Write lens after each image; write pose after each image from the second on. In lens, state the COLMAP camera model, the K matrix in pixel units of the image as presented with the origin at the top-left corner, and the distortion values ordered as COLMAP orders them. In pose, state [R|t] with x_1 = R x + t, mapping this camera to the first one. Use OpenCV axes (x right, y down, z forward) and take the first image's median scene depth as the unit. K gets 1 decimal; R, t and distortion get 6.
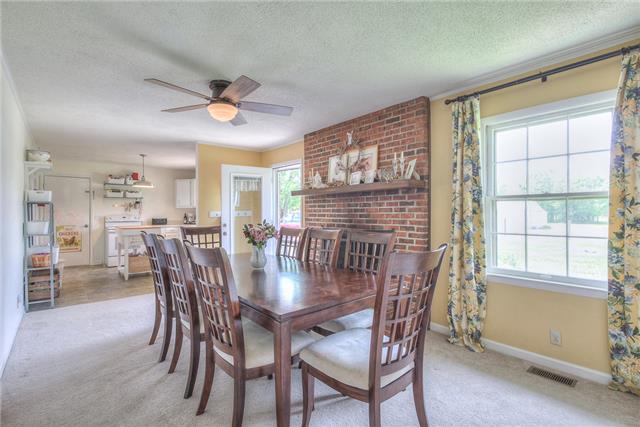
lens RADIAL K [[304.1, 0, 323.0], [0, 304.1, 212.7], [0, 0, 1]] dist [0.017787, 0.000407]
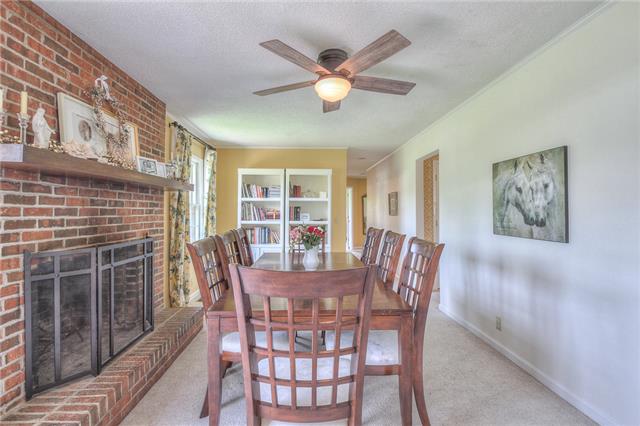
lens RADIAL K [[304.1, 0, 320.2], [0, 304.1, 211.1], [0, 0, 1]] dist [0.017787, 0.000407]
pose [[-0.790090, -0.000272, 0.612991, -0.363019], [-0.003775, 0.999983, -0.004422, -0.004675], [-0.612979, -0.005808, -0.790078, 0.737037]]
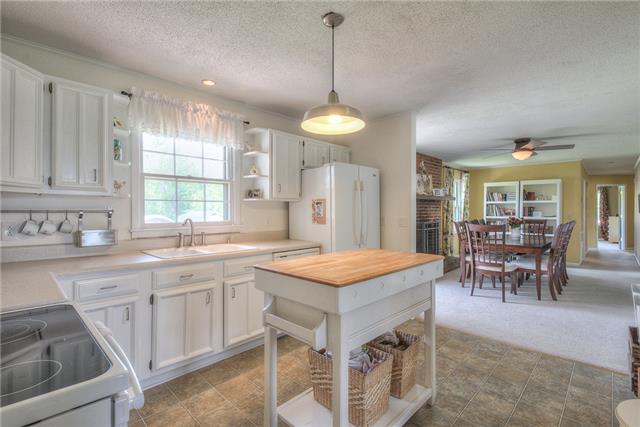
lens RADIAL K [[304.1, 0, 309.0], [0, 304.1, 212.2], [0, 0, 1]] dist [0.017787, 0.000407]
pose [[-0.076779, -0.008594, 0.997011, -0.889500], [-0.002225, 0.999962, 0.008448, -0.007605], [-0.997046, -0.001570, -0.076795, 1.045987]]
